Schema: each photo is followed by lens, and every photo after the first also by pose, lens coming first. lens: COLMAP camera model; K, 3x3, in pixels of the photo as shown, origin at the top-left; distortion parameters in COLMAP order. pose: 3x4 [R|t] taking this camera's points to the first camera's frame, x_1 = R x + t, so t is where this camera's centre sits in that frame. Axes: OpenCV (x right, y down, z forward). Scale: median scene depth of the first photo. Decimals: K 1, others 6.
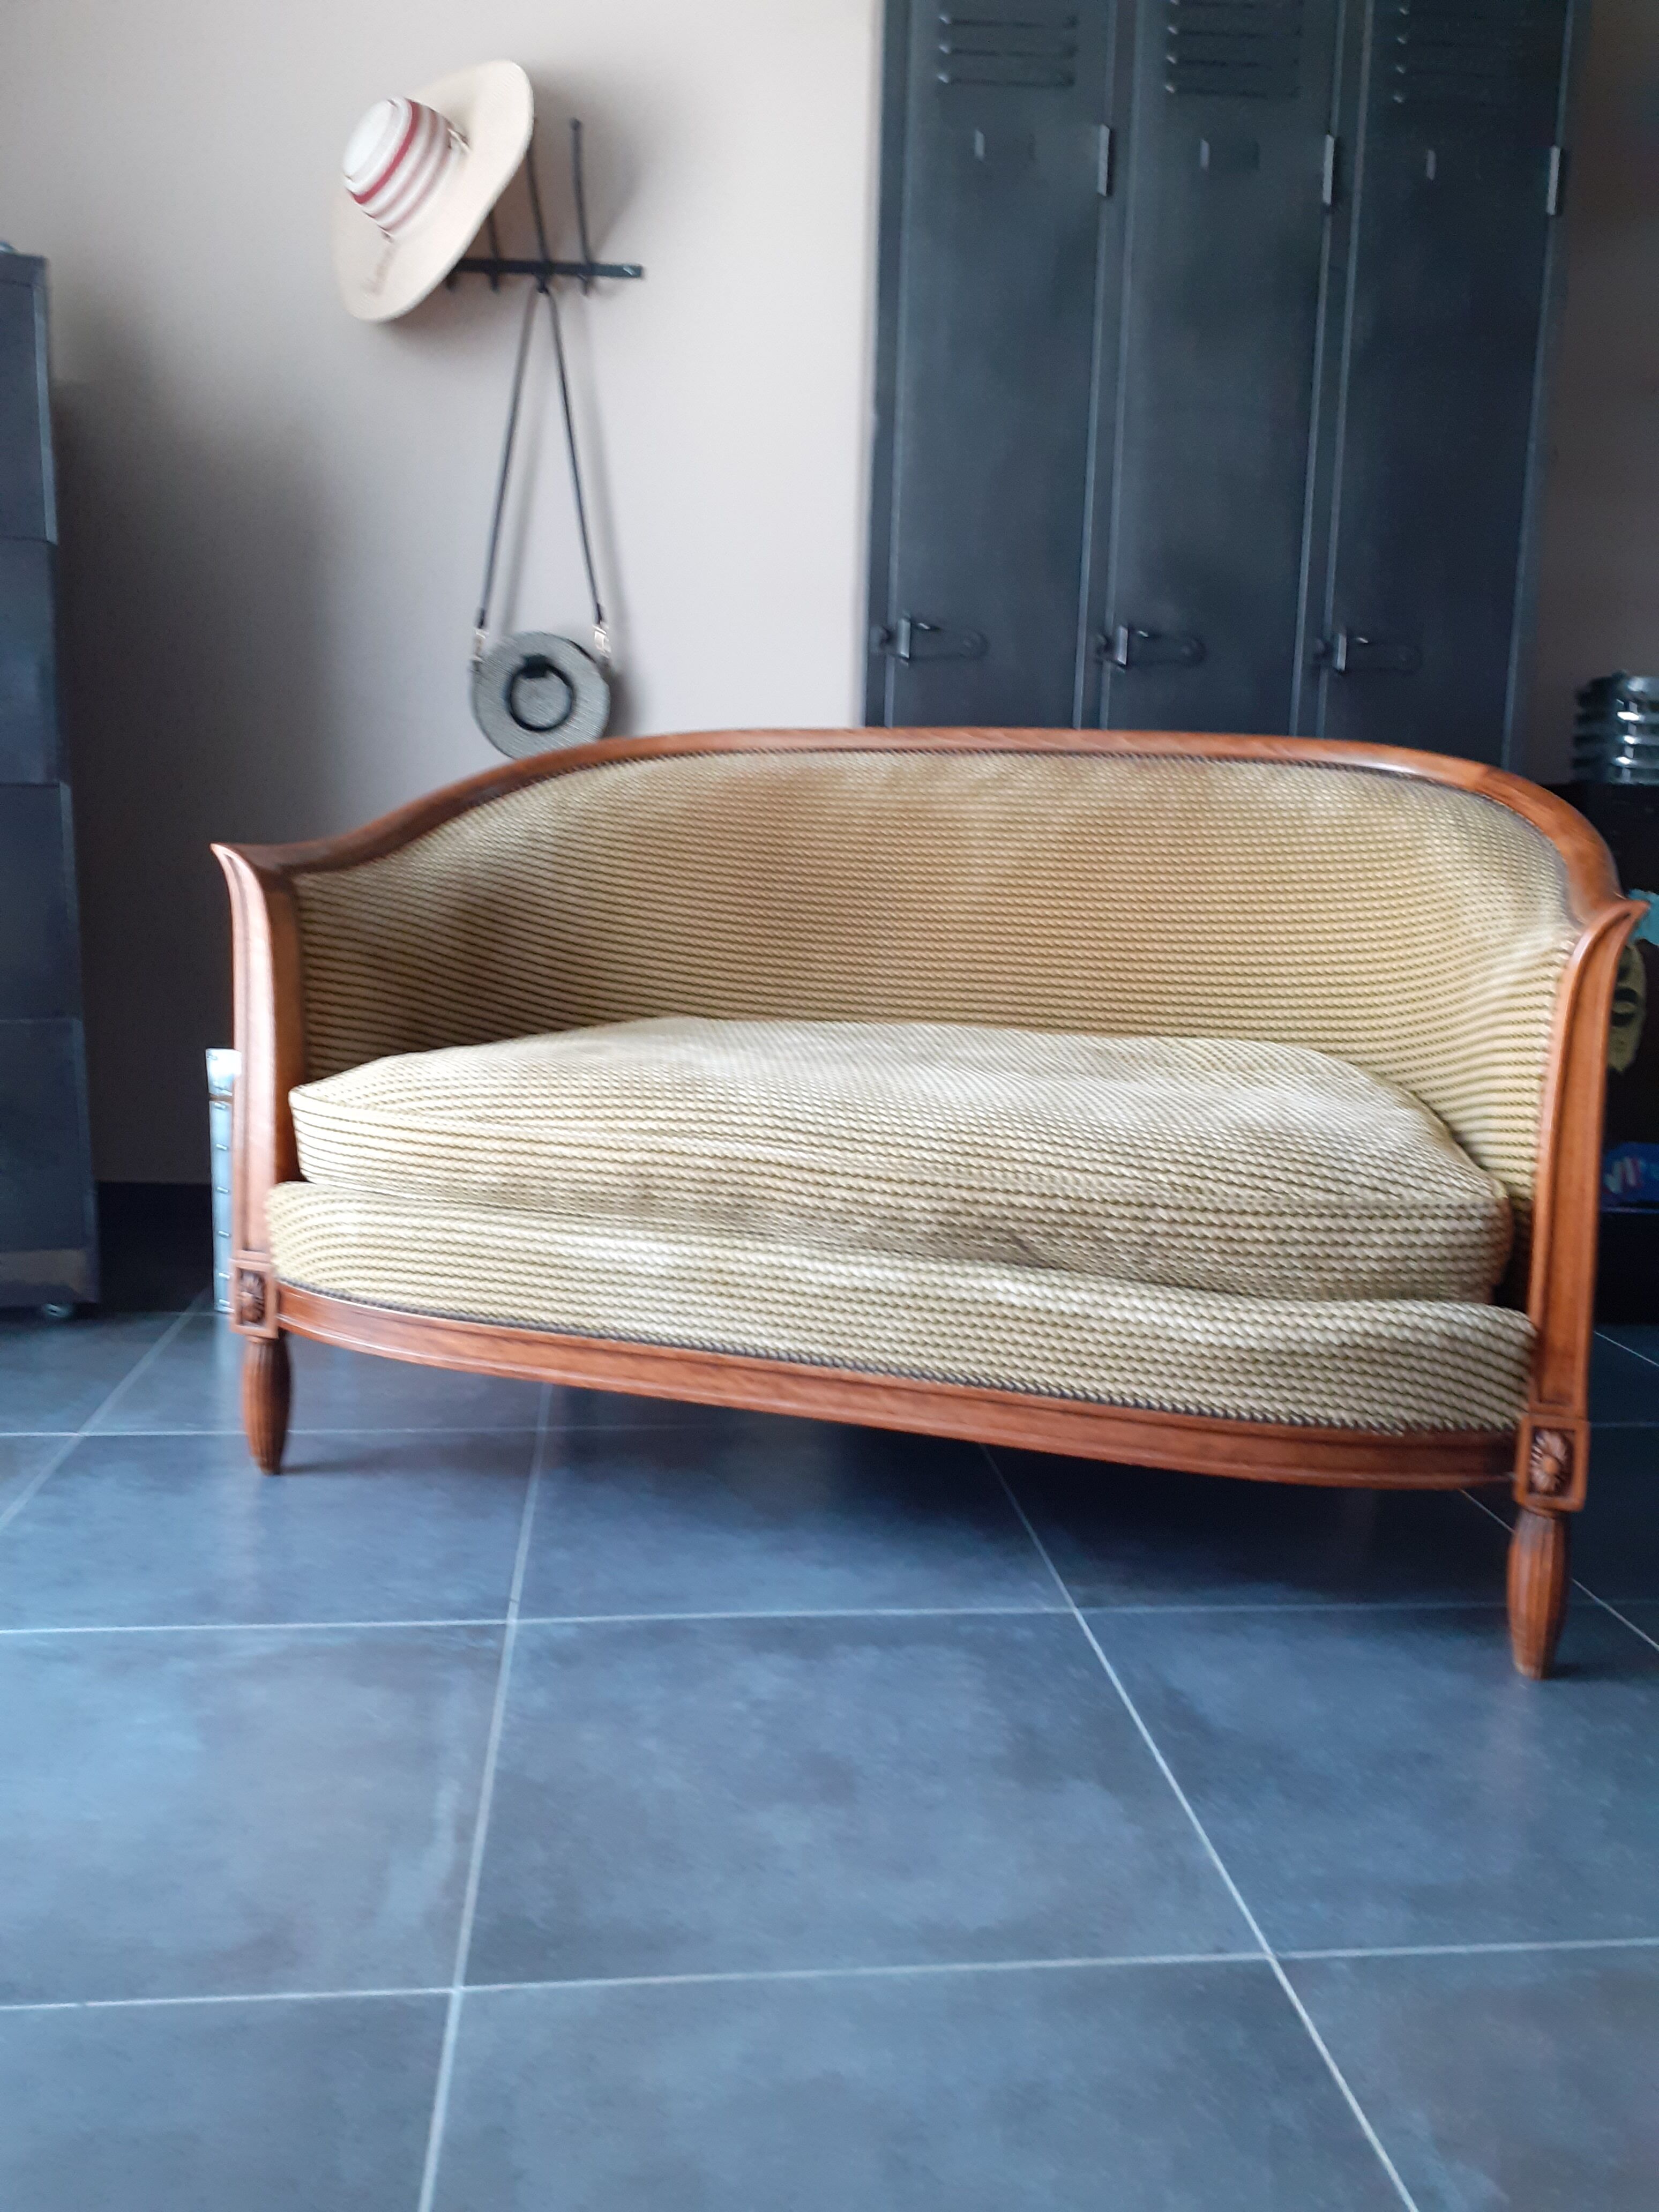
lens RADIAL K [[1739.9, 0, 794.2], [0, 1739.9, 1102.5], [0, 0, 1]] dist [0.094890, -0.163440]
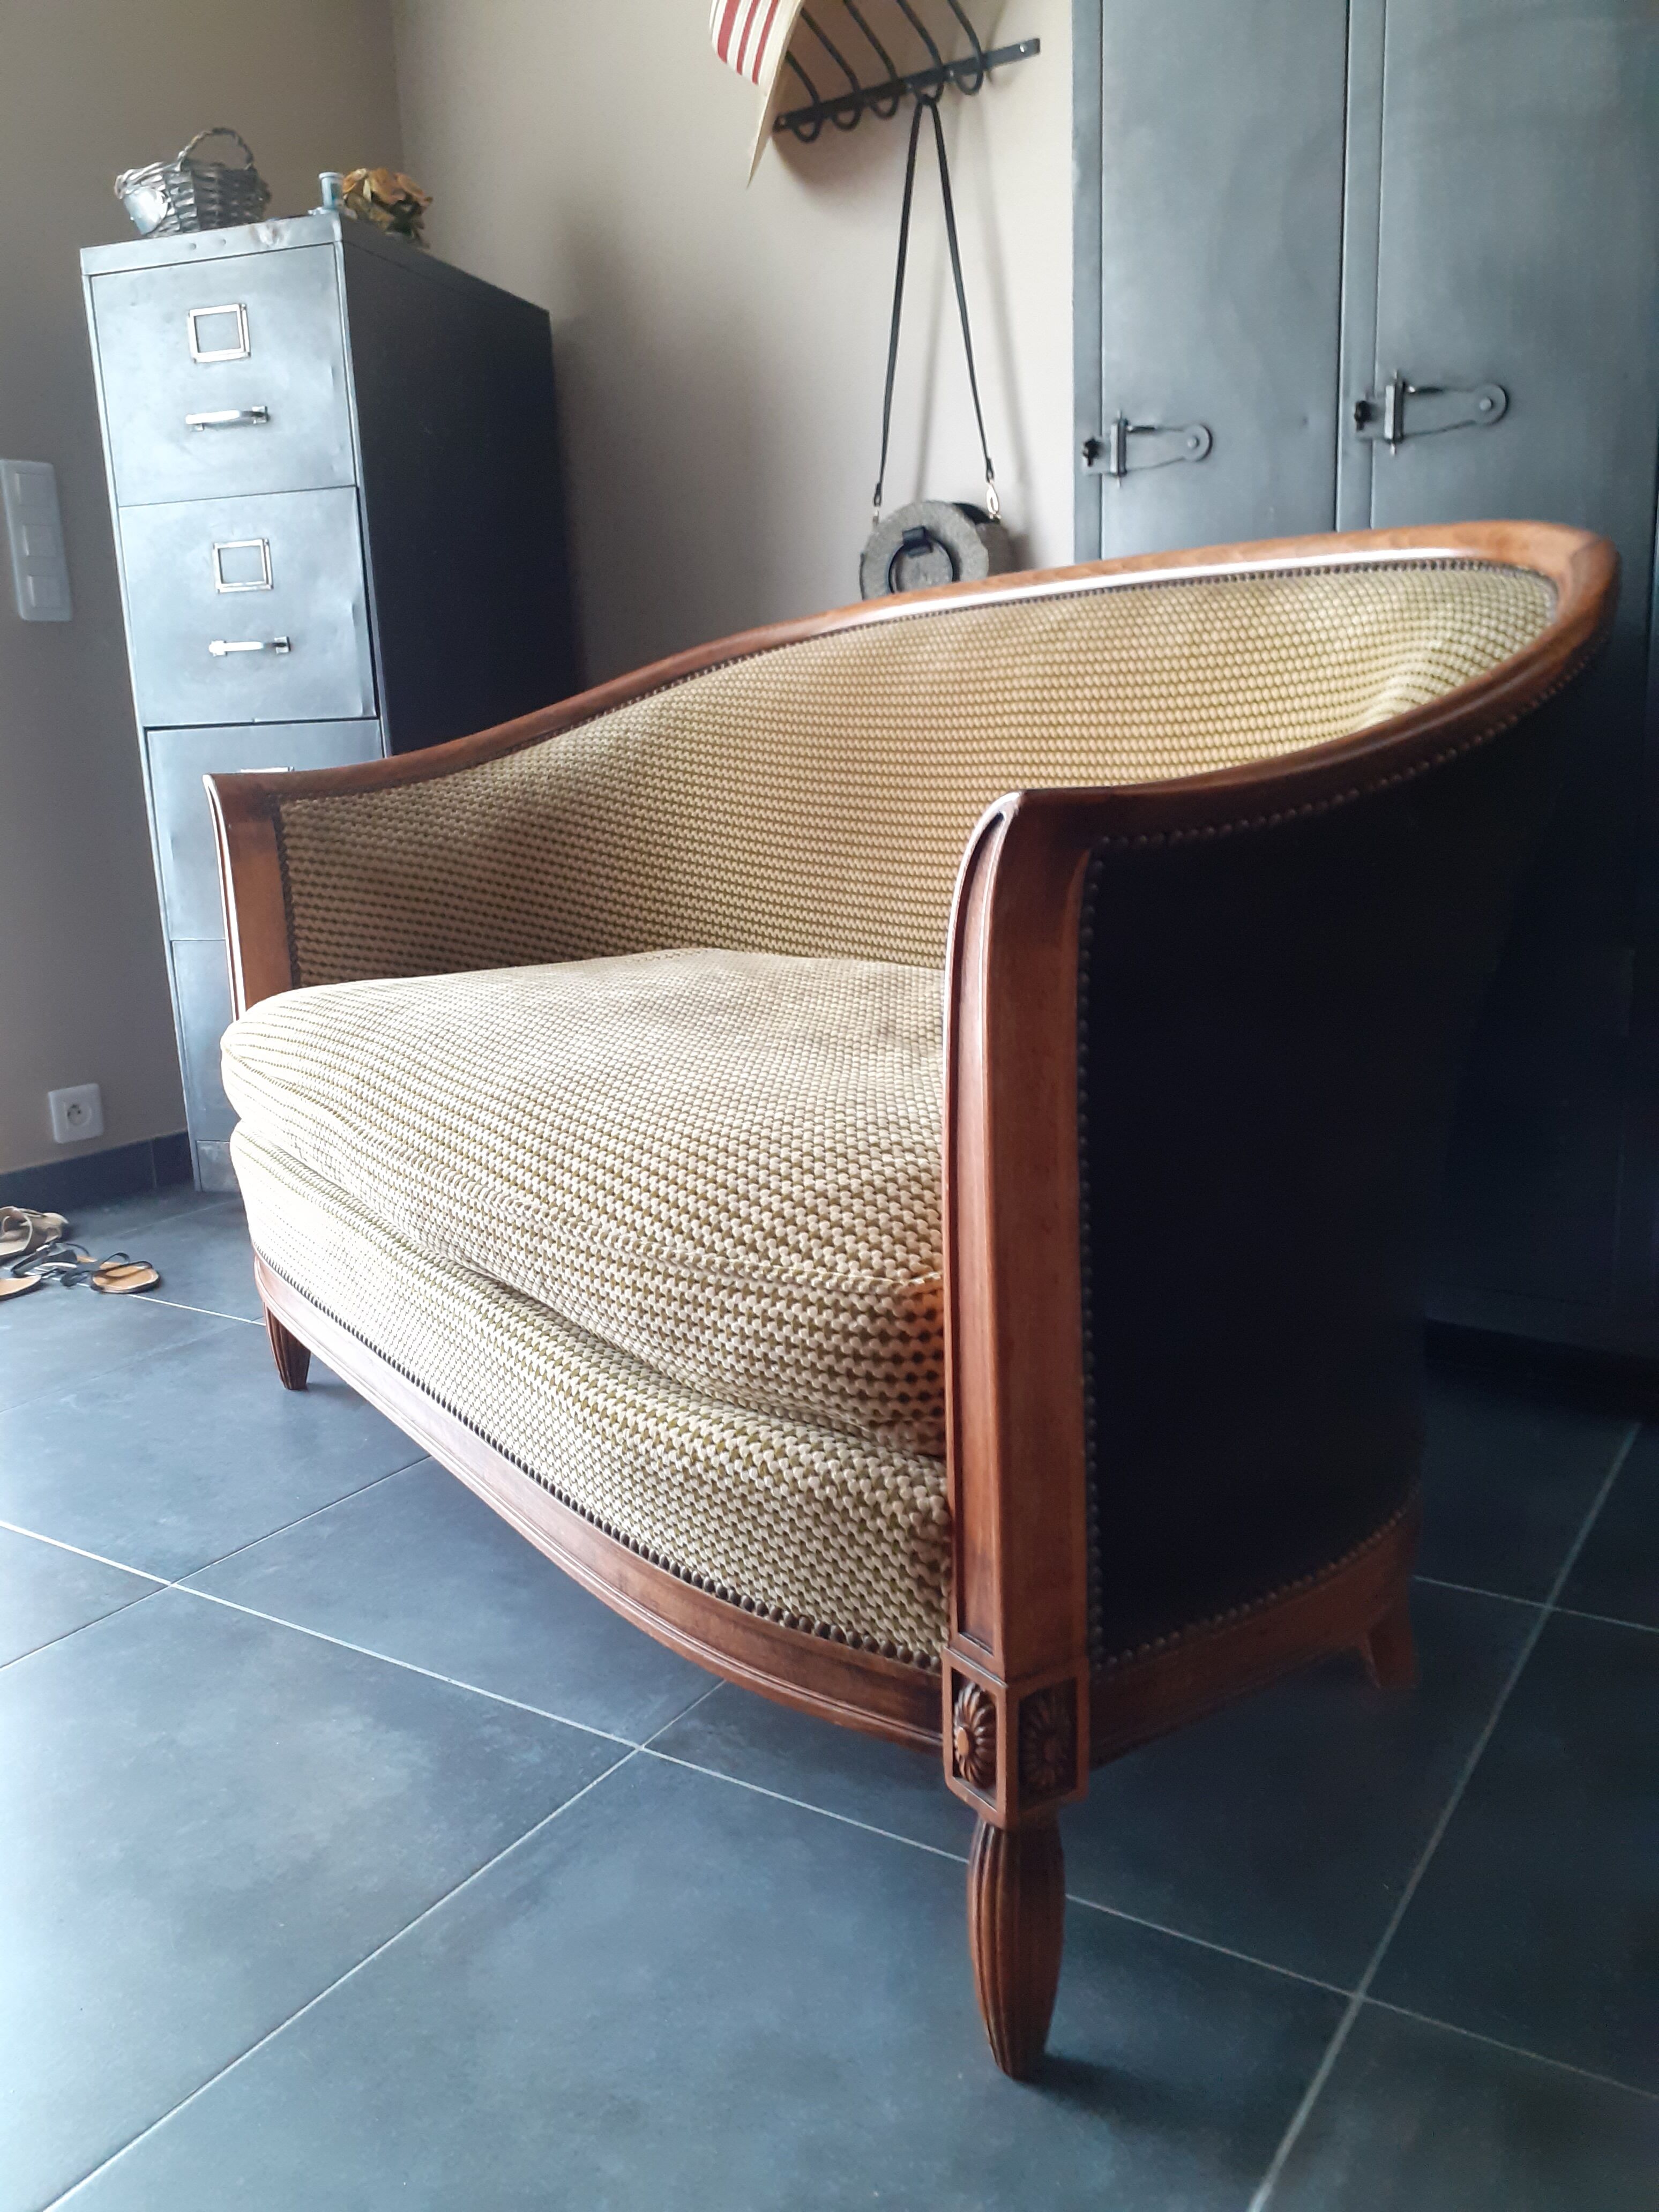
lens RADIAL K [[1739.9, 0, 794.2], [0, 1739.9, 1102.5], [0, 0, 1]] dist [0.094890, -0.163440]
pose [[0.788483, 0.069372, -0.611132, 0.683699], [-0.032782, 0.996947, 0.070872, -0.047305], [0.614183, -0.035847, 0.788349, 0.463091]]
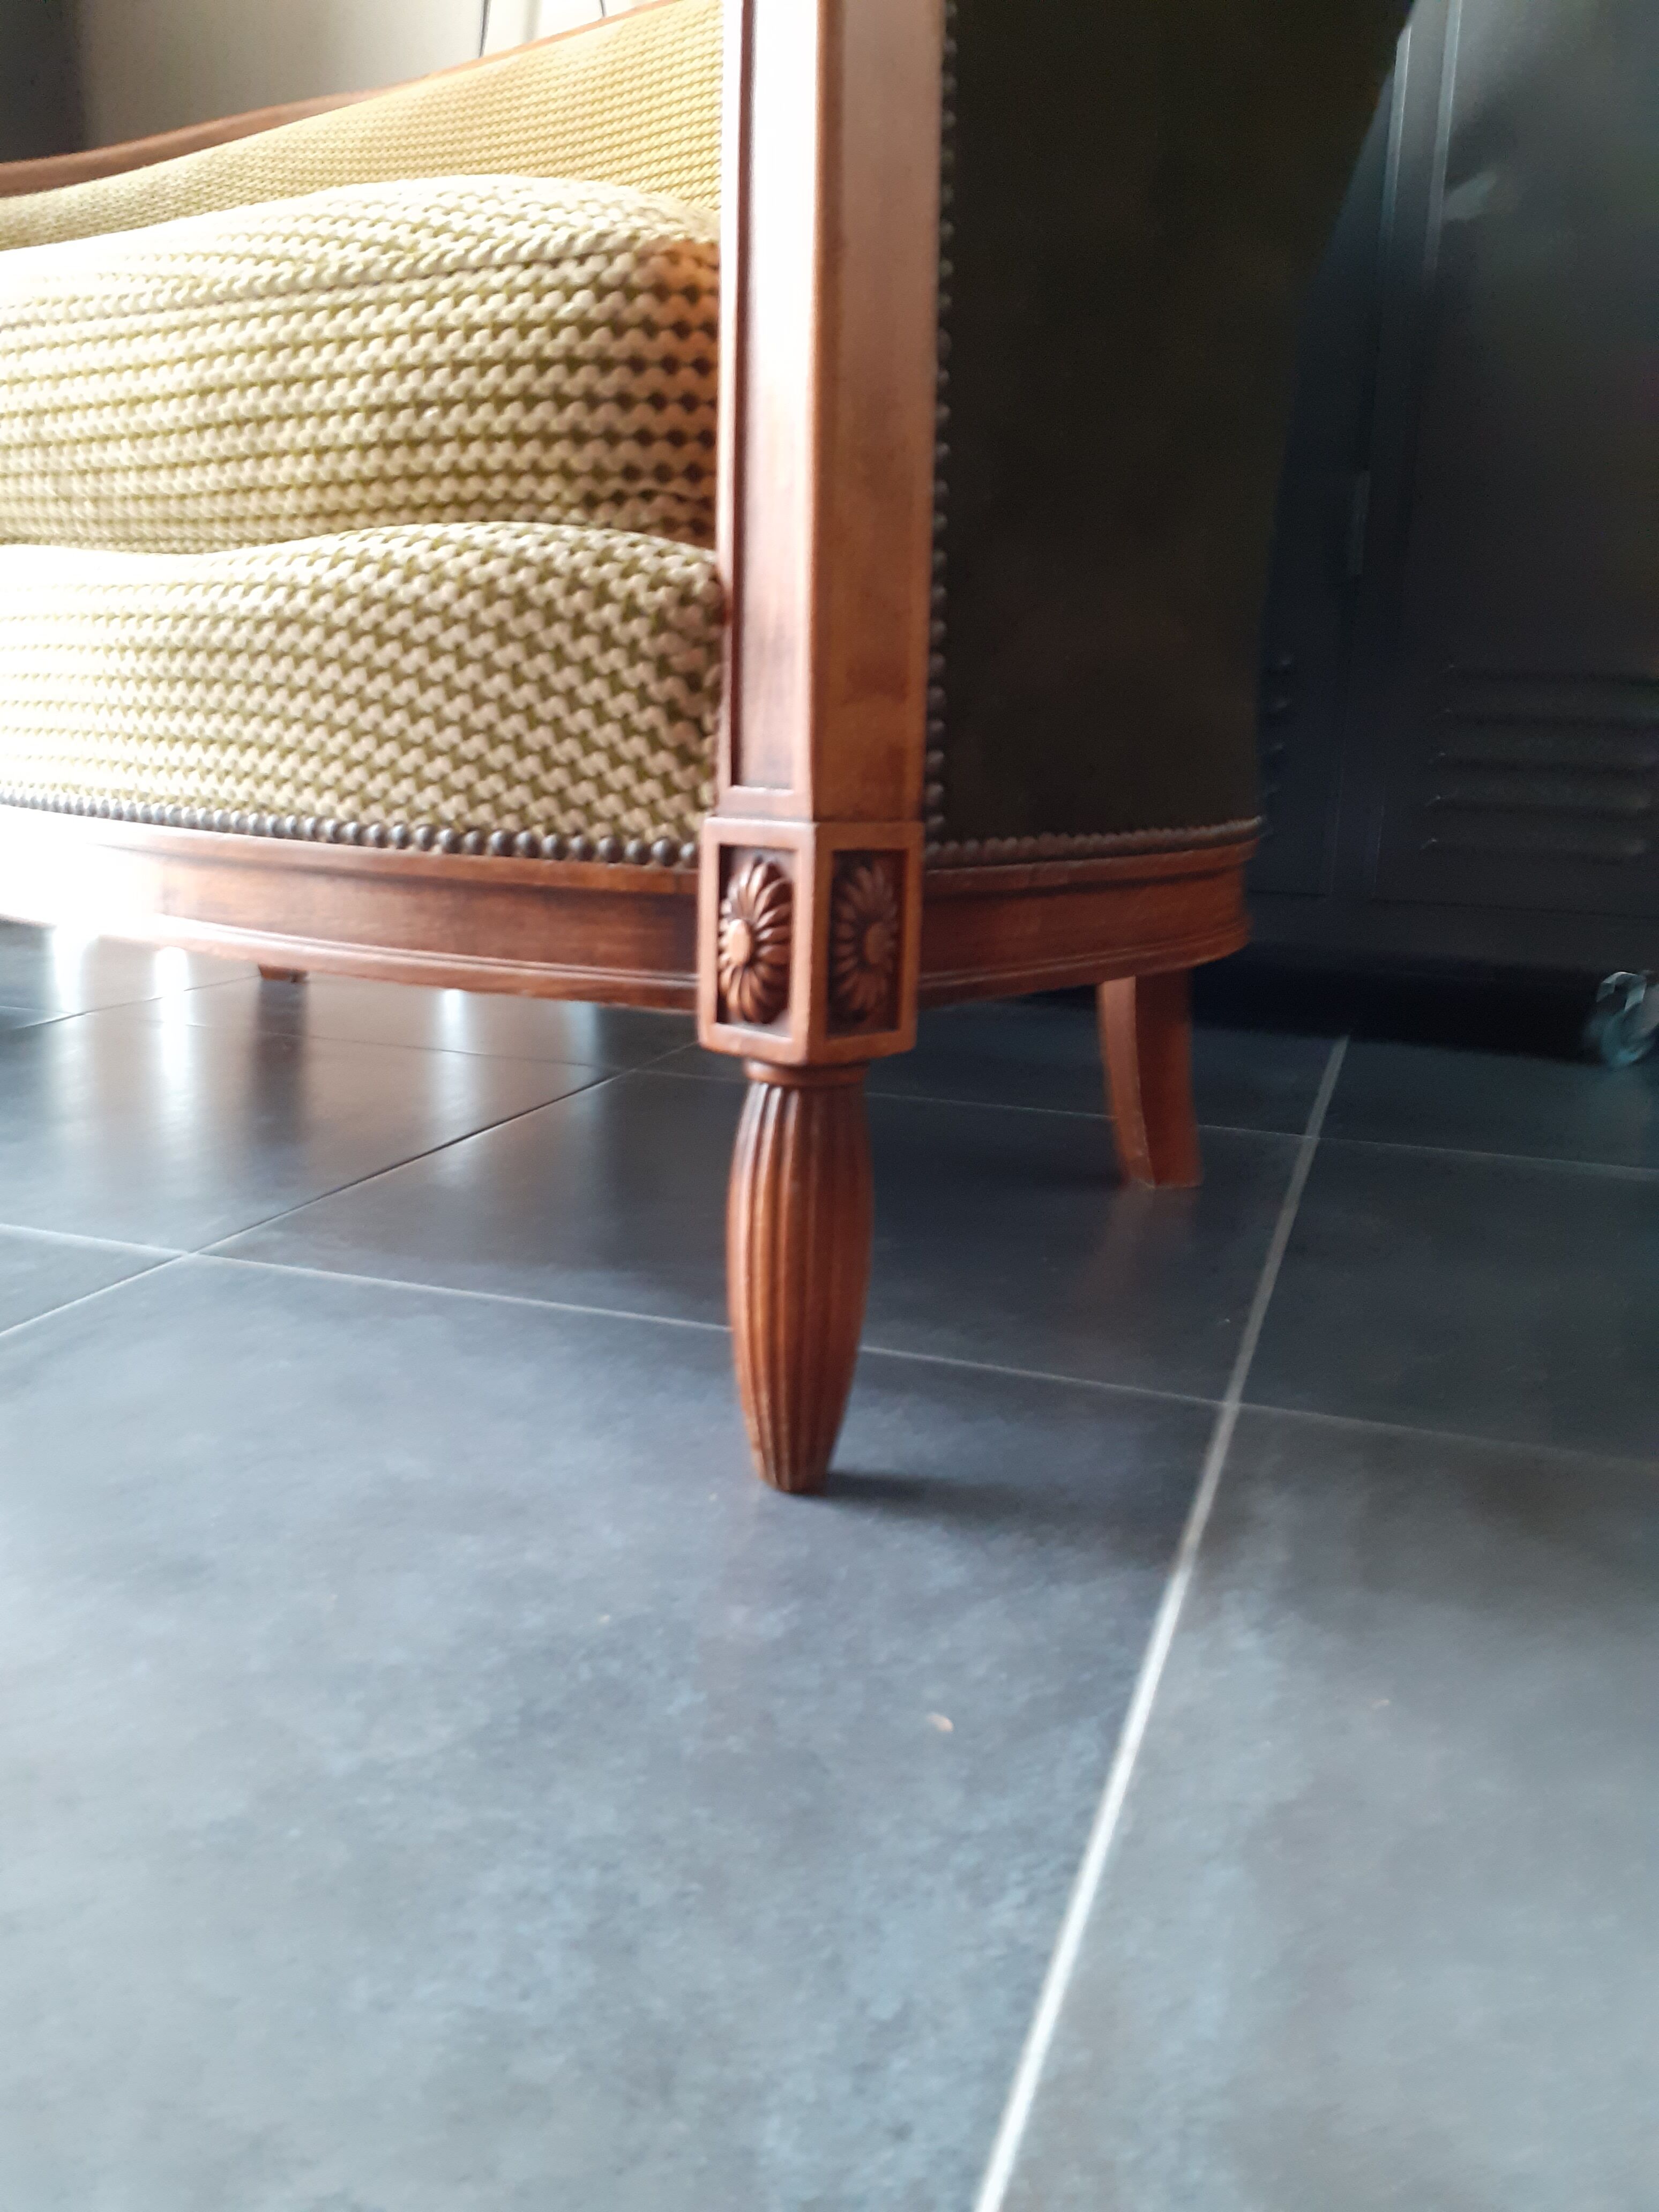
lens RADIAL K [[1784.2, 0, 829.5], [0, 1784.2, 1106.0], [0, 0, 1]] dist [0.099650, -0.339824]
pose [[0.919794, 0.085582, -0.382956, 0.559627], [-0.061145, 0.995265, 0.075560, 0.196274], [0.387609, -0.046084, 0.920671, 0.597021]]
